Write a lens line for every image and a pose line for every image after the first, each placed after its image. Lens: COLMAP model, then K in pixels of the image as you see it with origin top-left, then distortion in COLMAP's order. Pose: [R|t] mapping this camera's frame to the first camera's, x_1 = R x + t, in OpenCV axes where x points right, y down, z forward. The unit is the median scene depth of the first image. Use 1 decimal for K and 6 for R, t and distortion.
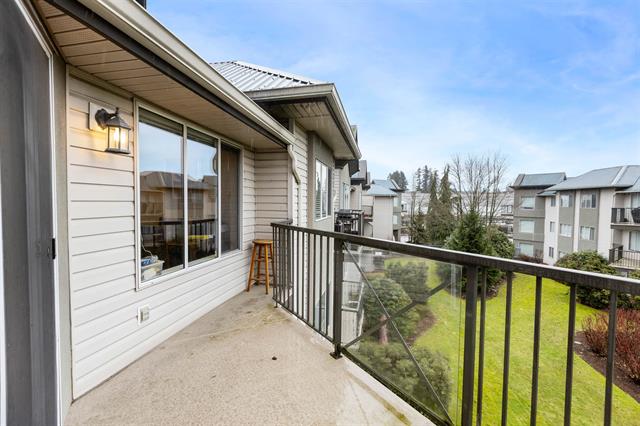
lens RADIAL K [[283.2, 0, 320.8], [0, 283.2, 212.2], [0, 0, 1]] dist [0.001518, -0.000145]
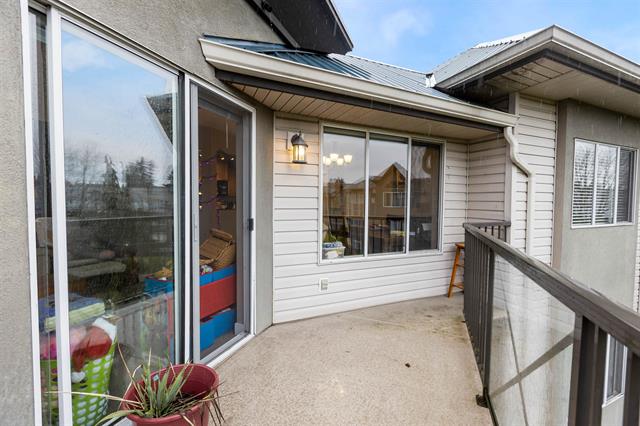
lens RADIAL K [[283.2, 0, 320.8], [0, 283.2, 212.2], [0, 0, 1]] dist [0.001518, -0.000145]
pose [[0.587090, 0.028732, -0.809012, 0.323711], [-0.032985, 0.999389, 0.011557, 0.010115], [0.808849, 0.019901, 0.587679, 0.168423]]
